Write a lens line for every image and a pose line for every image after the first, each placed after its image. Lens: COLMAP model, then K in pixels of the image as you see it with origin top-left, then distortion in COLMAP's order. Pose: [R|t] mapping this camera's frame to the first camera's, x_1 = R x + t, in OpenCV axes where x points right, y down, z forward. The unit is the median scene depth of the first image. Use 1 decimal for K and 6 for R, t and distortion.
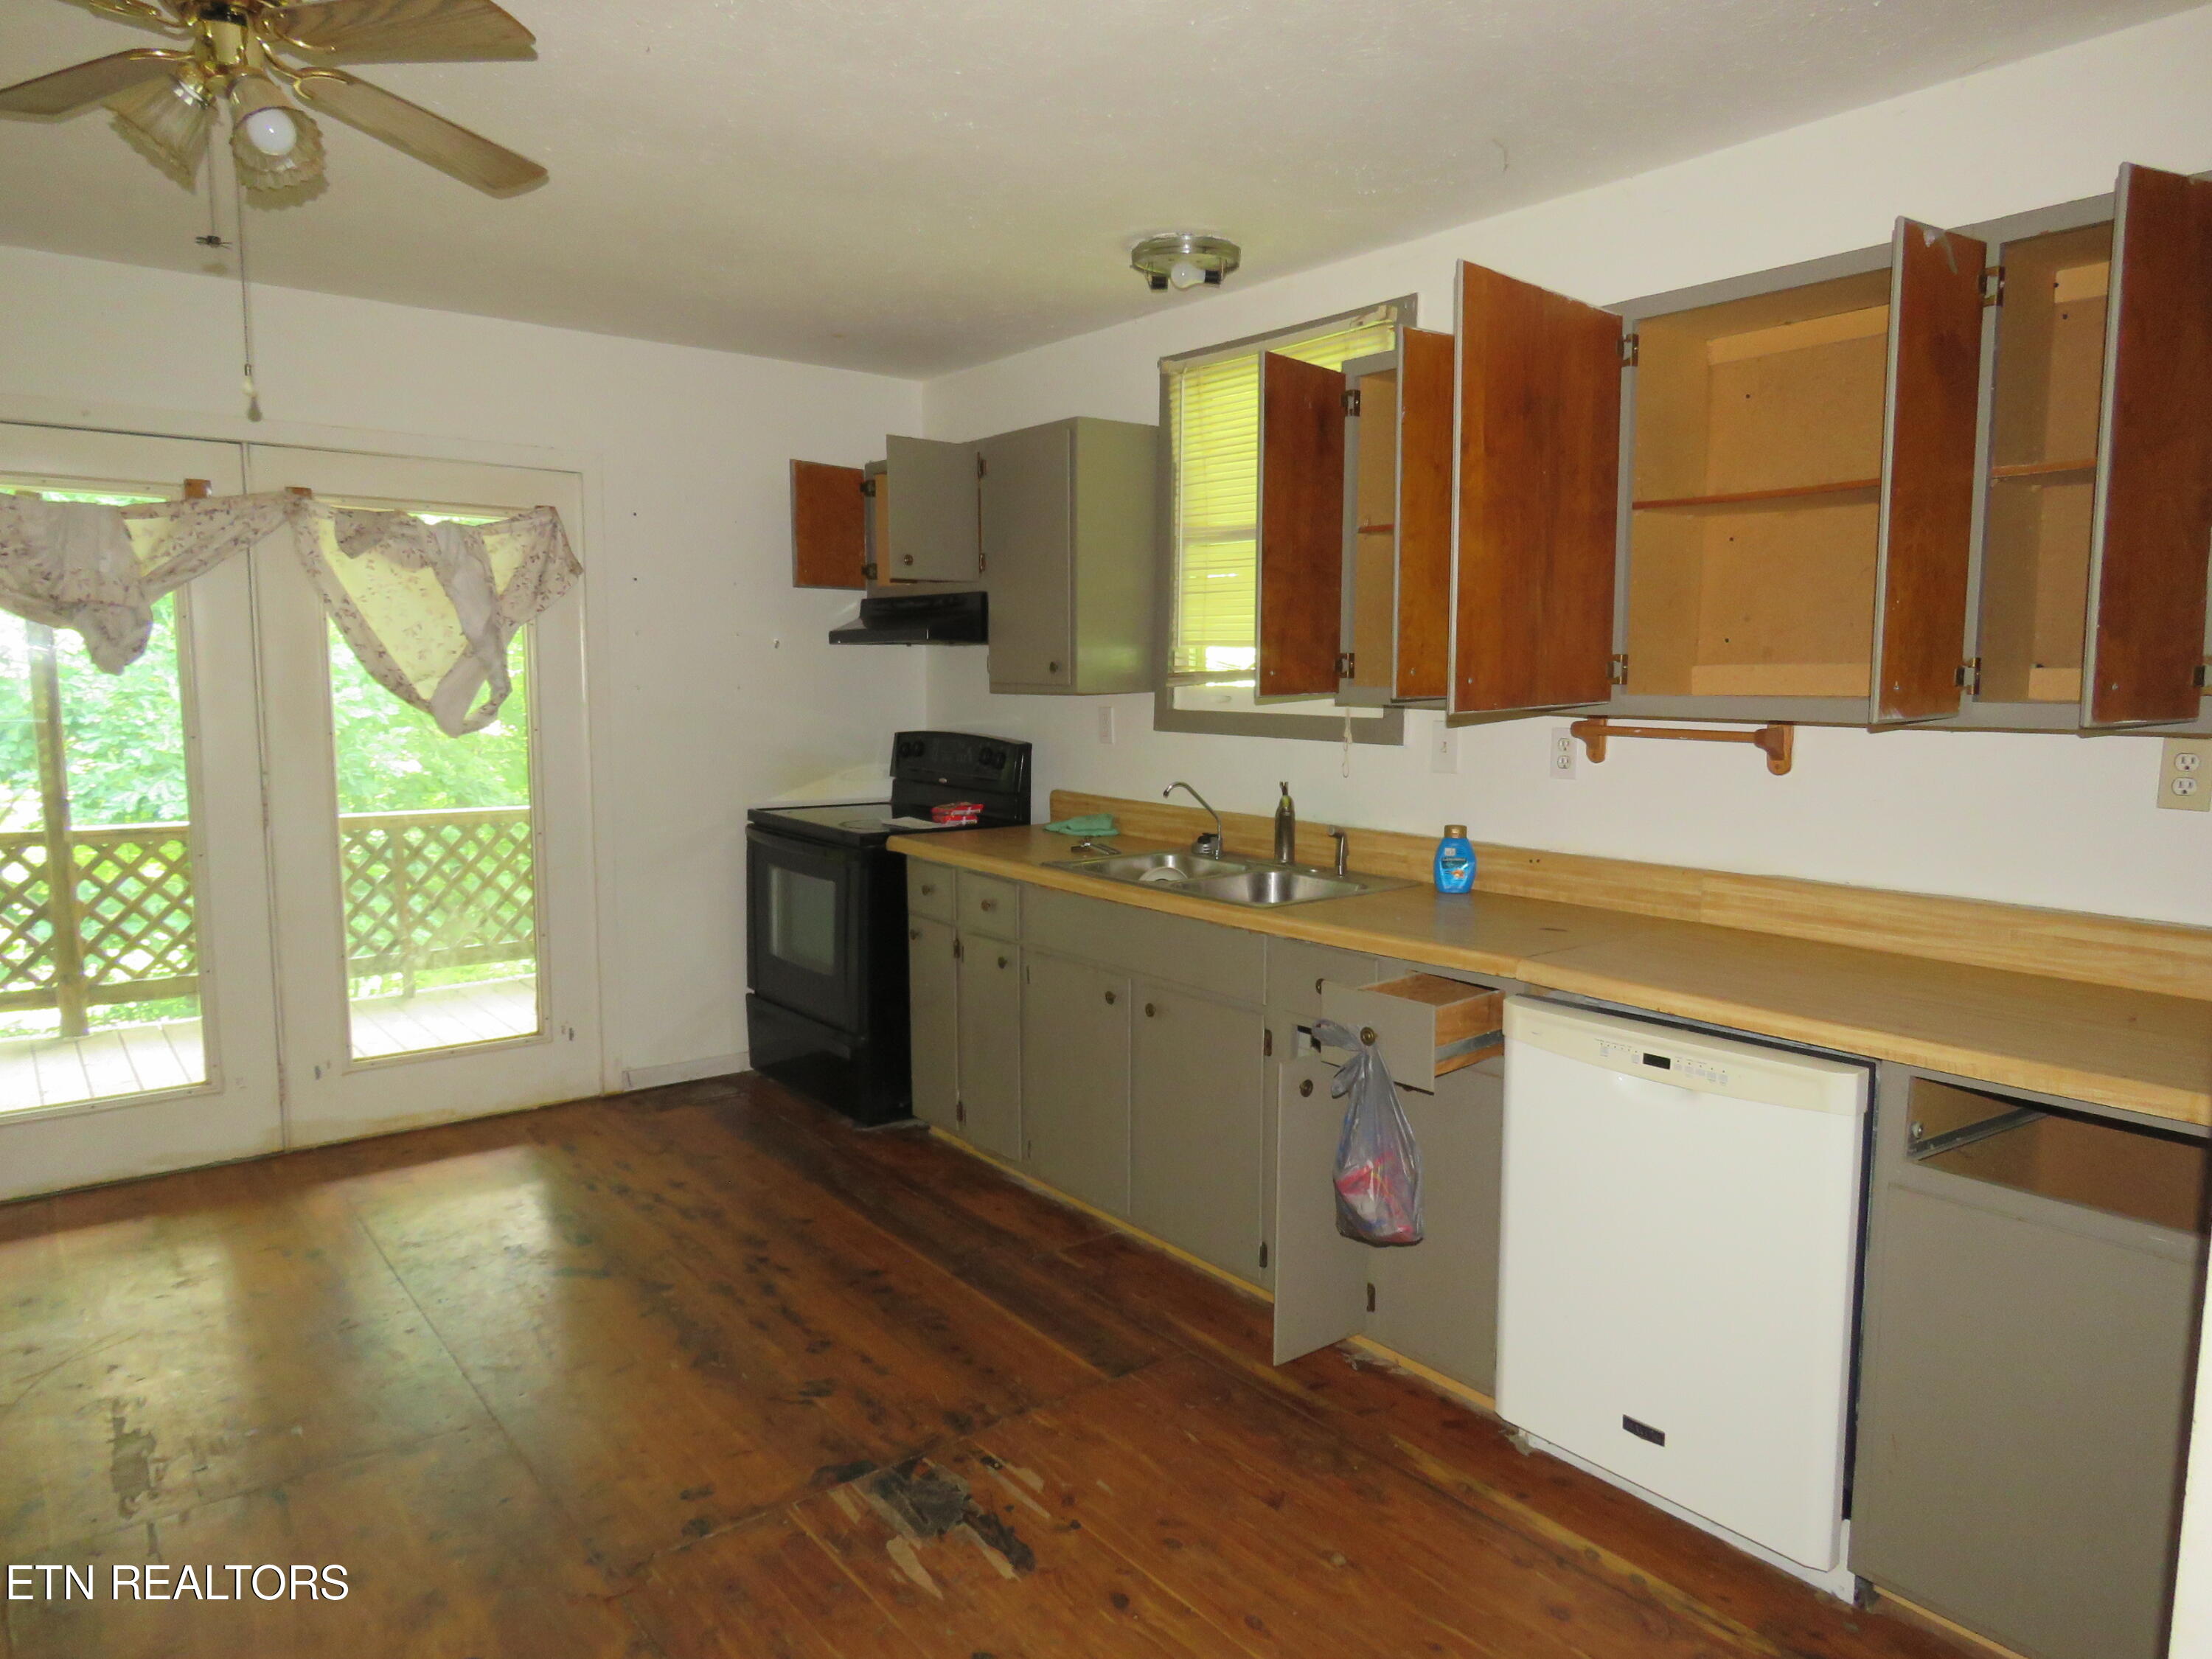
lens RADIAL K [[1410.0, 0, 1103.7], [0, 1410.0, 832.5], [0, 0, 1]] dist [-0.003101, -0.003992]
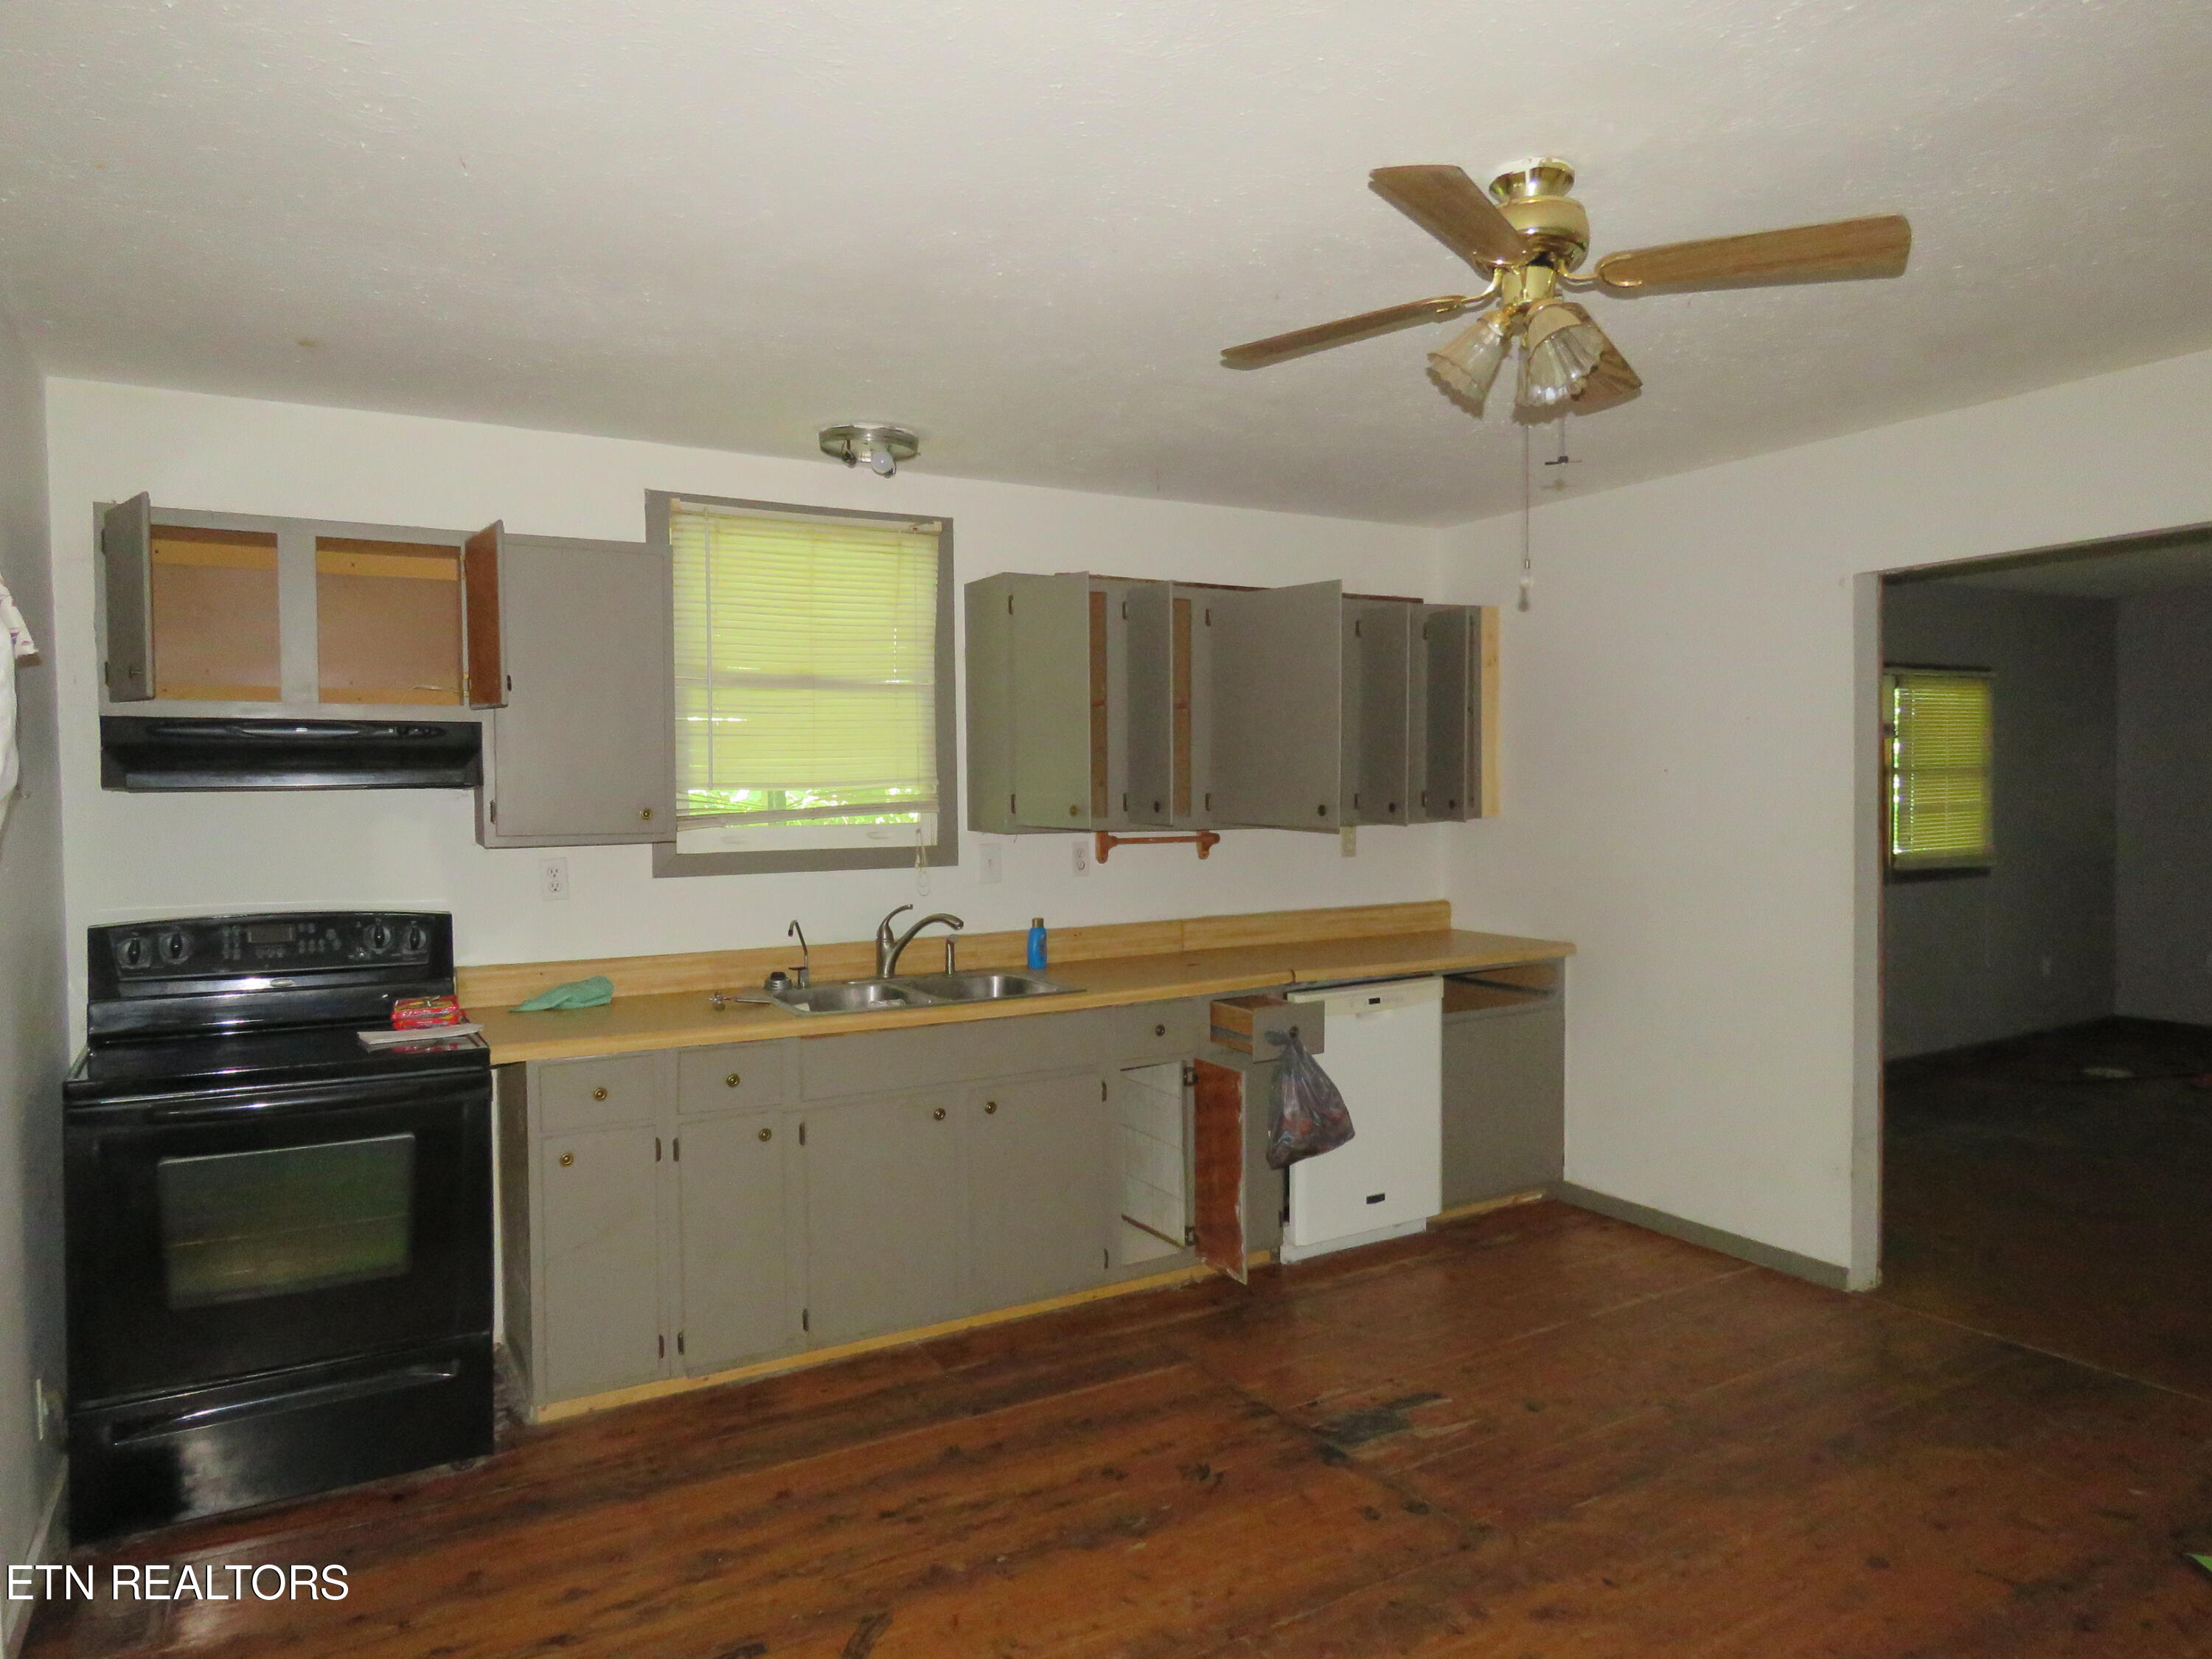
lens RADIAL K [[1410.0, 0, 1103.7], [0, 1410.0, 832.5], [0, 0, 1]] dist [-0.003101, -0.003992]
pose [[0.139004, -0.042346, 0.989386, -0.893459], [0.124358, 0.991923, 0.024983, -0.093017], [-0.982452, 0.119565, 0.143148, 0.600138]]
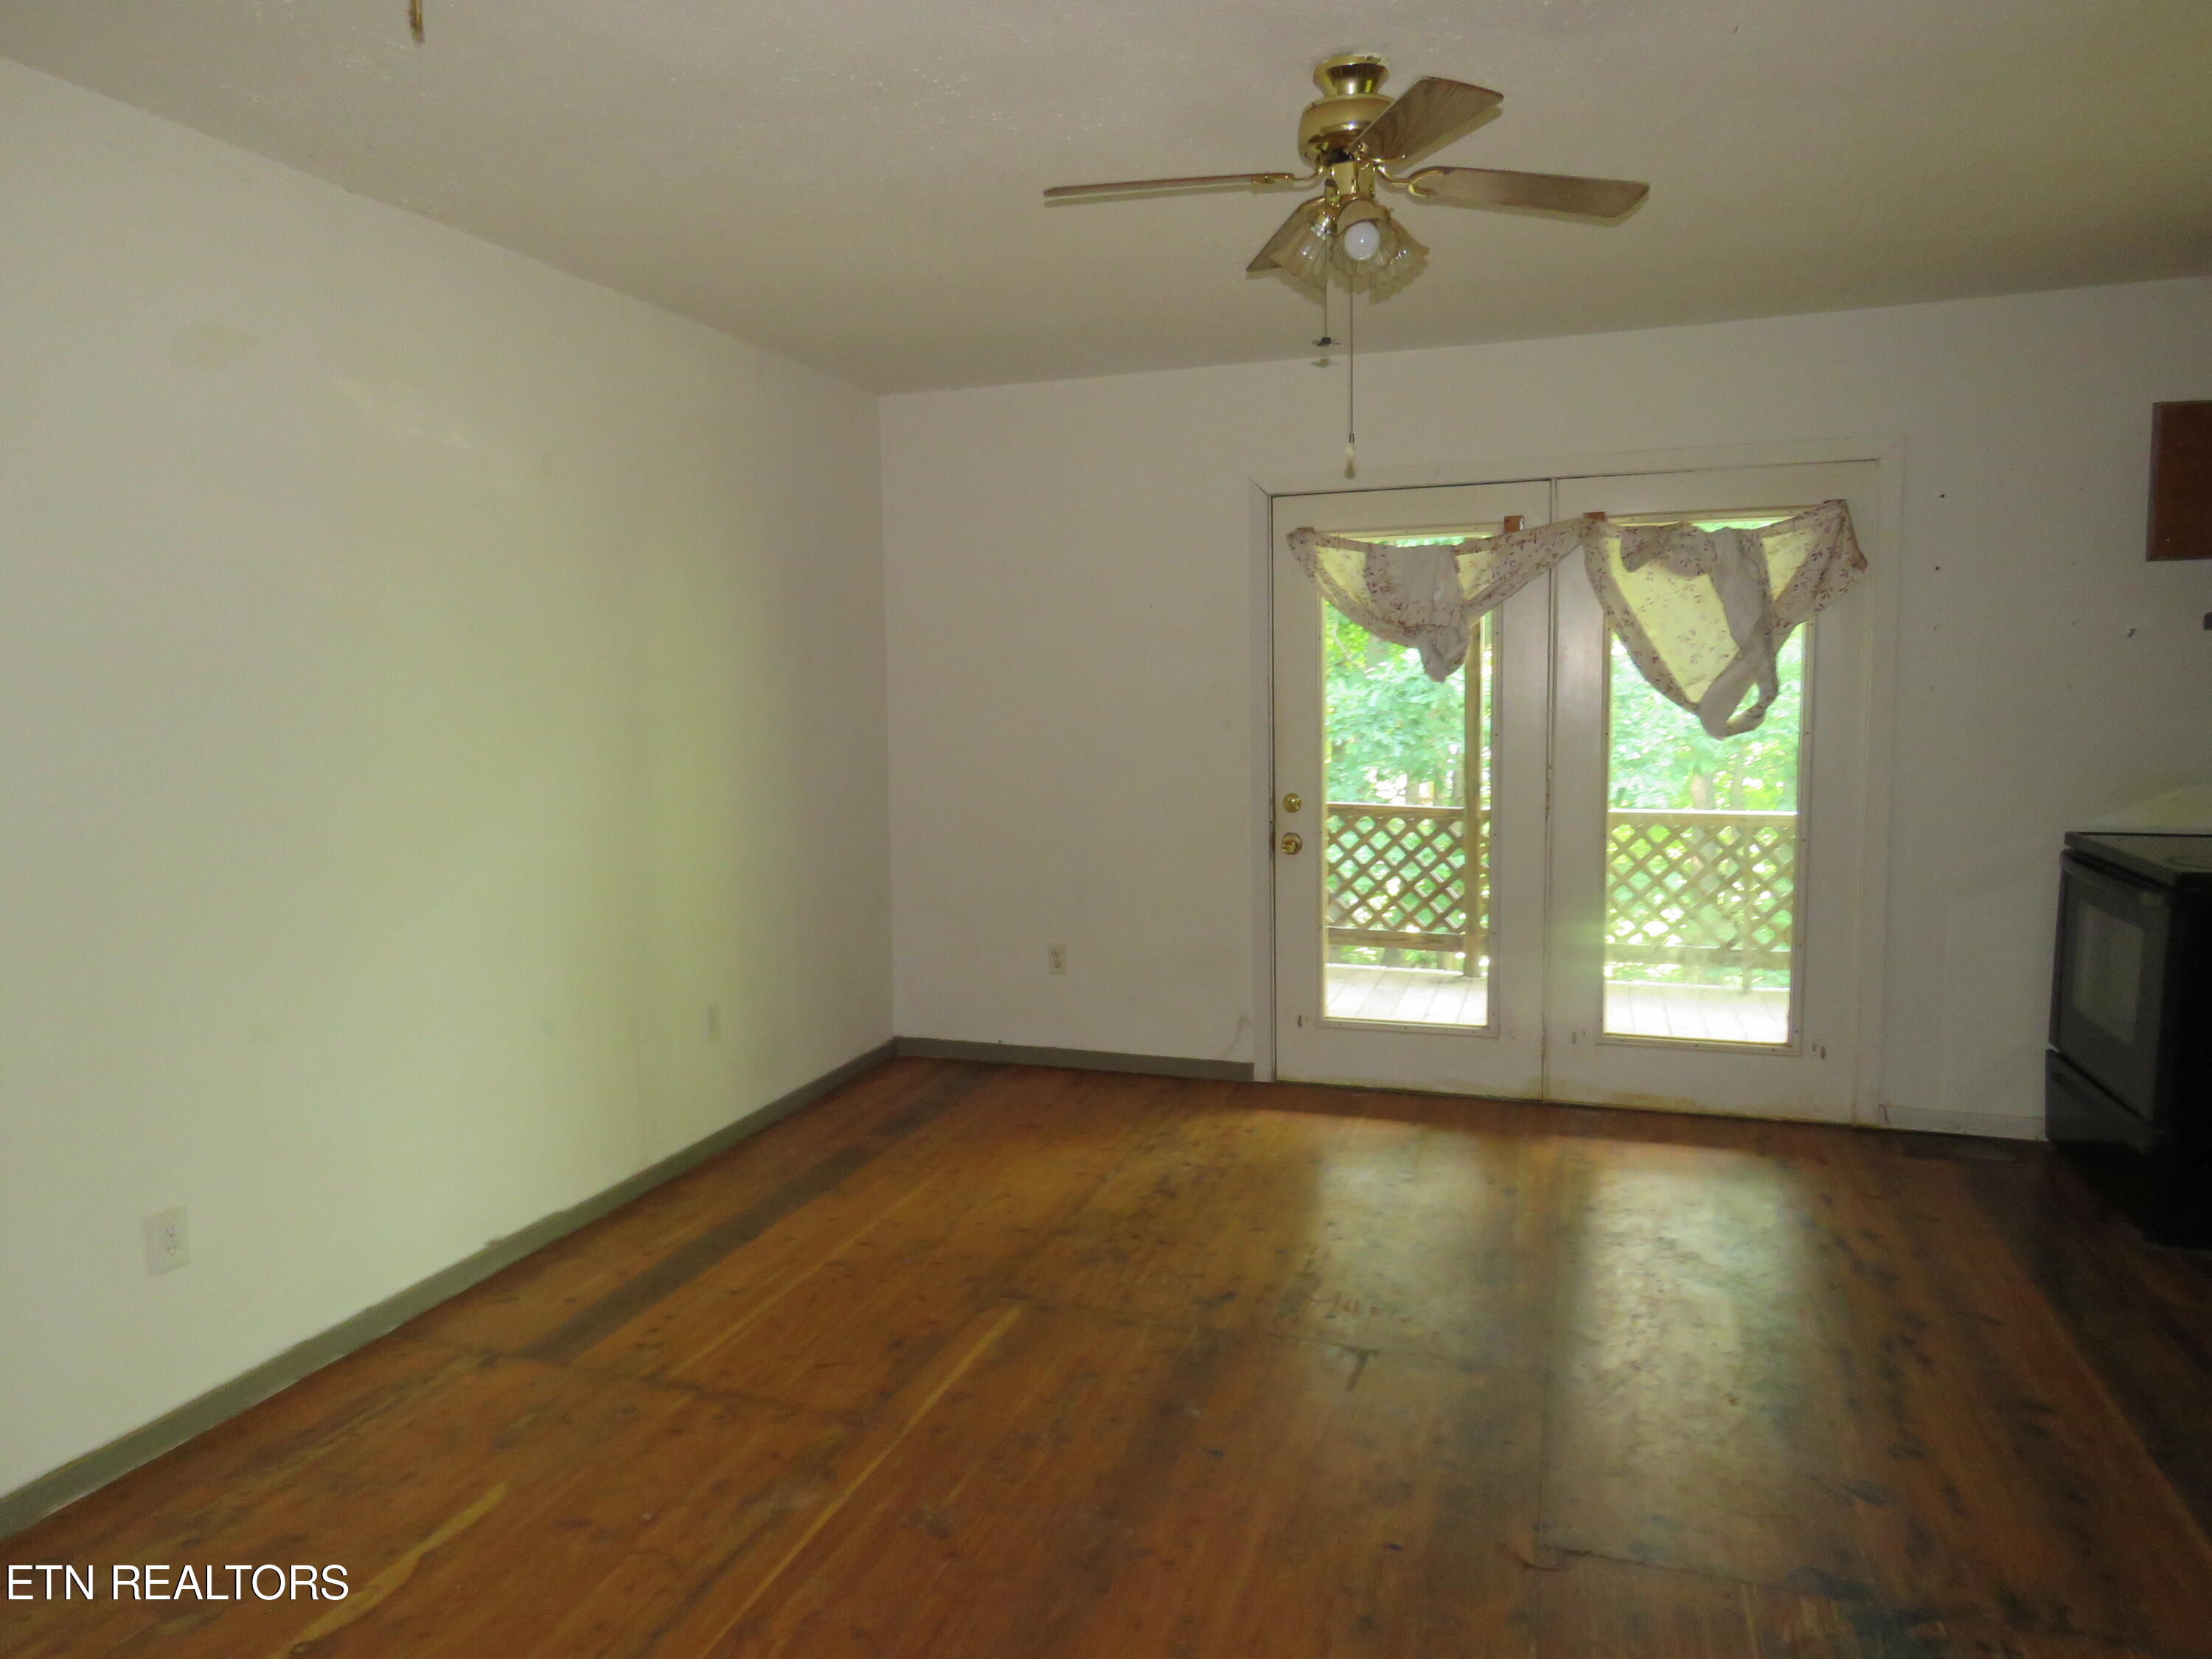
lens RADIAL K [[1410.0, 0, 1103.7], [0, 1410.0, 832.5], [0, 0, 1]] dist [-0.003101, -0.003992]
pose [[0.539414, 0.073565, -0.838821, 0.169777], [-0.074186, 0.996455, 0.039683, -0.008272], [0.838766, 0.040823, 0.542959, 0.079772]]
